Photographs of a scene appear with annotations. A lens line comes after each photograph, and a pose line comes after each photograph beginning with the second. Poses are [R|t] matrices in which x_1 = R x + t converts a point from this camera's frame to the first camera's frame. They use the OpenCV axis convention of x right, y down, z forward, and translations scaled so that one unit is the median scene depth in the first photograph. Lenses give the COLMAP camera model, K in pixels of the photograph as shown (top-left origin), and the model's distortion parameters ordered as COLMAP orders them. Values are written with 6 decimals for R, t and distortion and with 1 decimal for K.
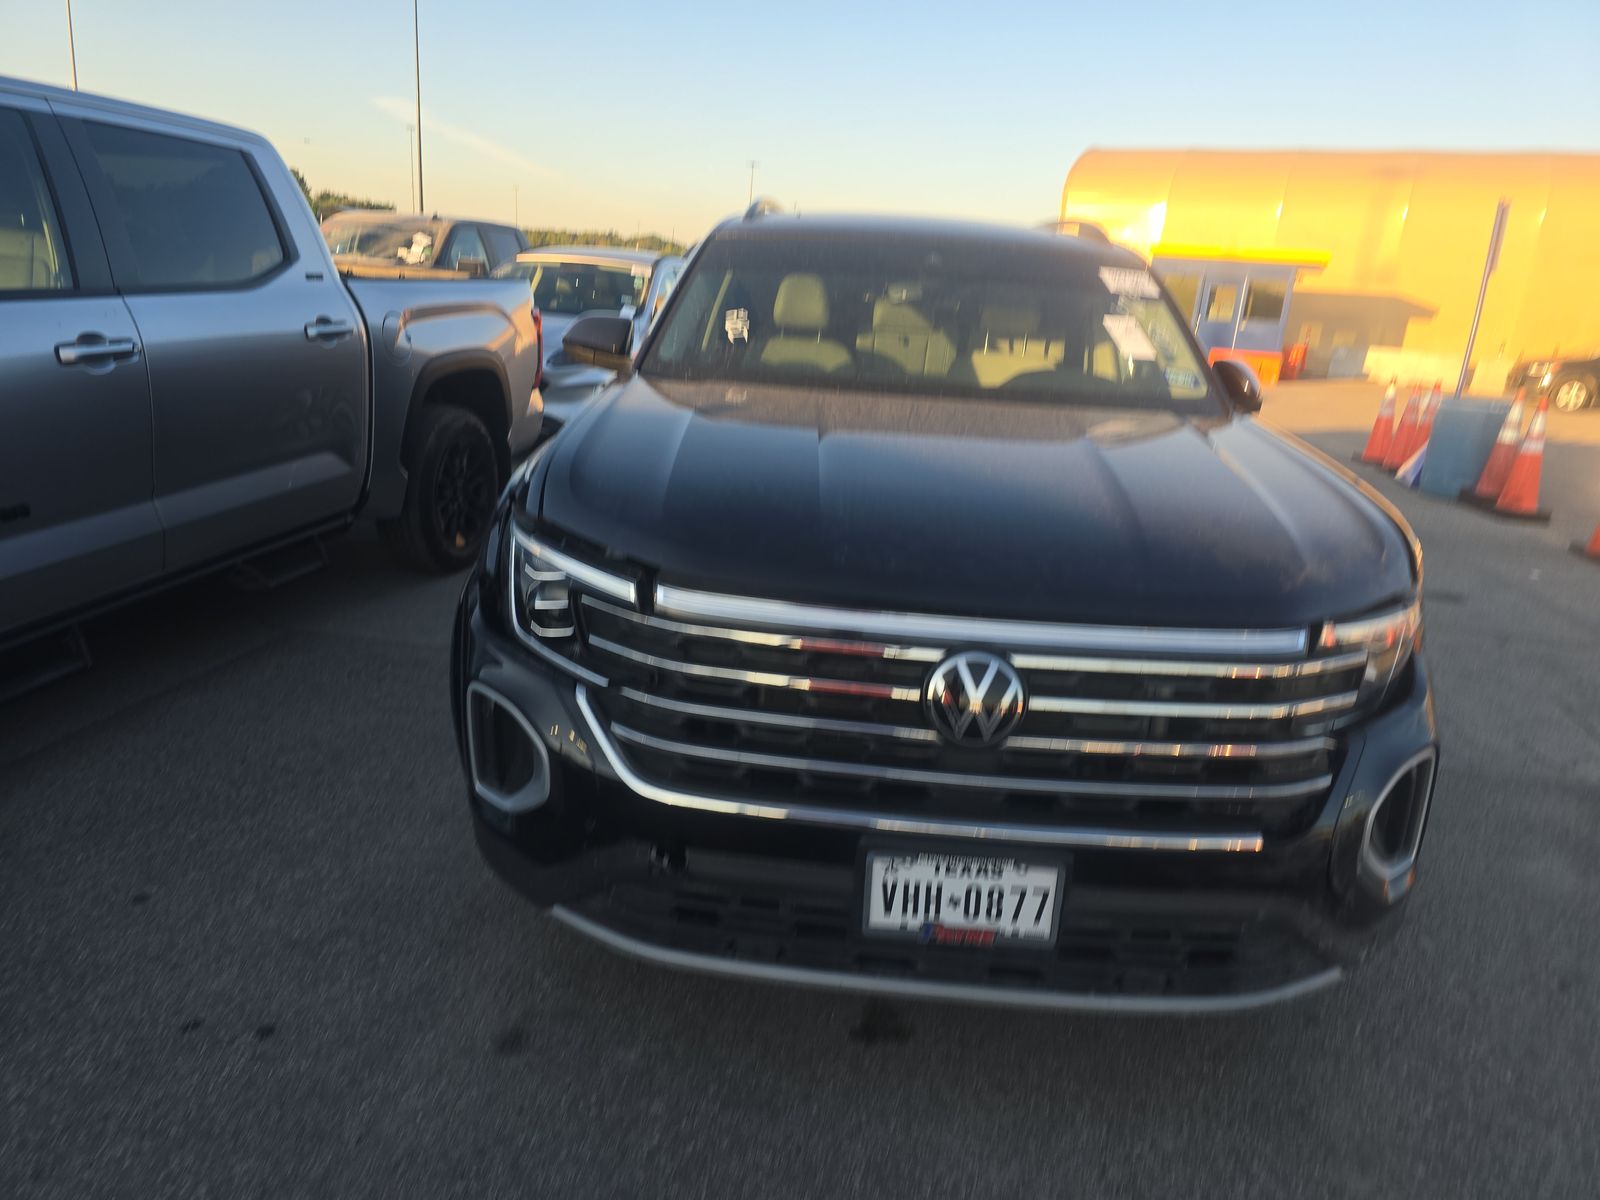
lens RADIAL K [[1057.3, 0, 806.1], [0, 1057.3, 612.0], [0, 0, 1]] dist [0.029927, -0.025624]
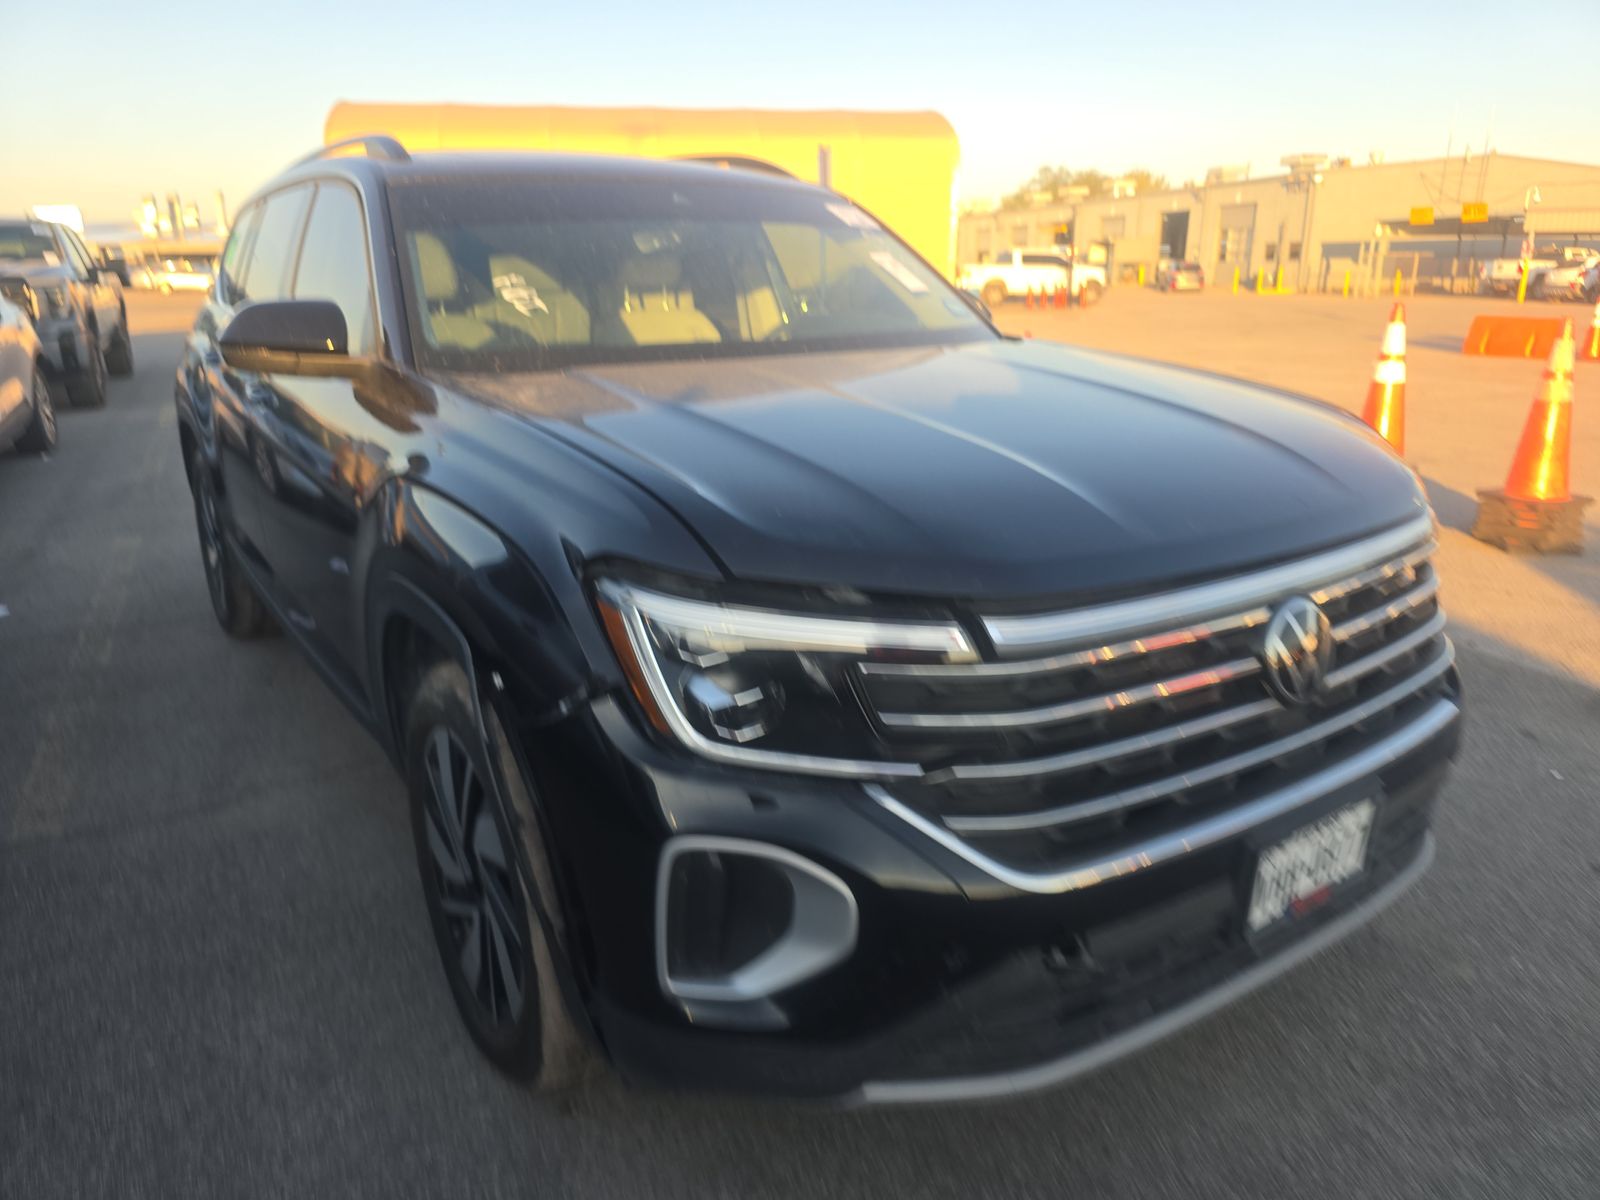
lens RADIAL K [[1057.3, 0, 806.1], [0, 1057.3, 612.0], [0, 0, 1]] dist [0.029927, -0.025624]
pose [[0.799271, -0.244484, 0.548993, -0.628390], [0.225401, 0.968778, 0.103270, -0.132894], [-0.557100, 0.041203, 0.829423, 0.429181]]
